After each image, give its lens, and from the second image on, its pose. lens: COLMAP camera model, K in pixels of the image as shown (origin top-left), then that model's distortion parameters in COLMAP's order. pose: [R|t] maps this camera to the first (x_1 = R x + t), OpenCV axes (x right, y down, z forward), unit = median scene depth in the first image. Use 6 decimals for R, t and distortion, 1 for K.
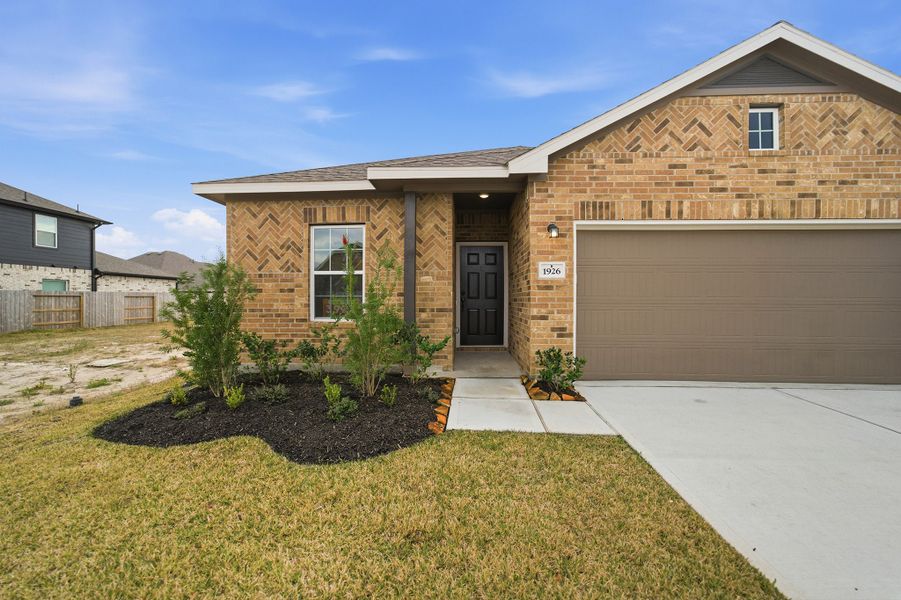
lens RADIAL K [[357.6, 0, 464.9], [0, 357.6, 301.4], [0, 0, 1]] dist [0.021783, -0.000112]
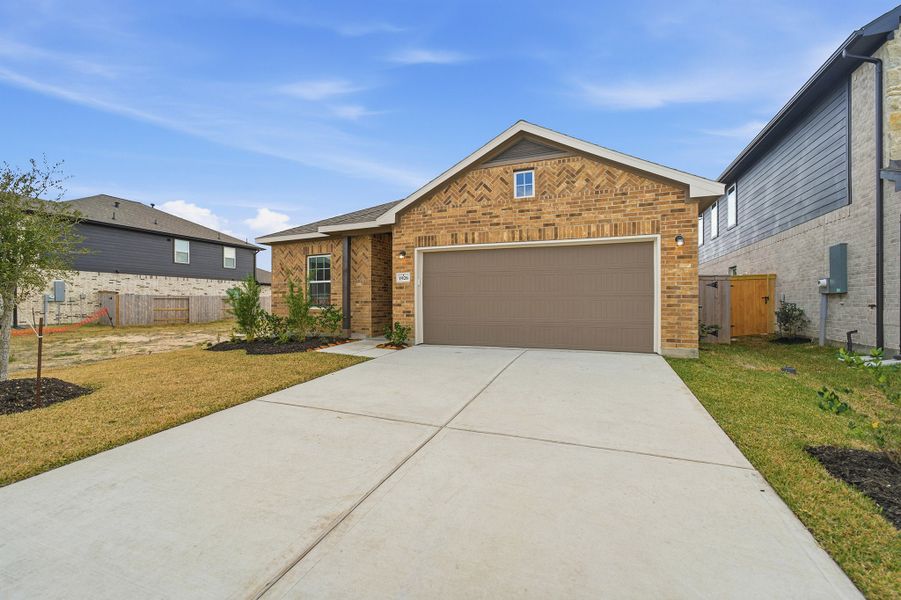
lens RADIAL K [[365.6, 0, 459.7], [0, 365.6, 305.0], [0, 0, 1]] dist [-0.002001, 0.000081]
pose [[0.942338, -0.001691, -0.334659, 1.086358], [0.000432, 0.999993, -0.003836, 0.052019], [0.334663, 0.003471, 0.942332, -0.566528]]
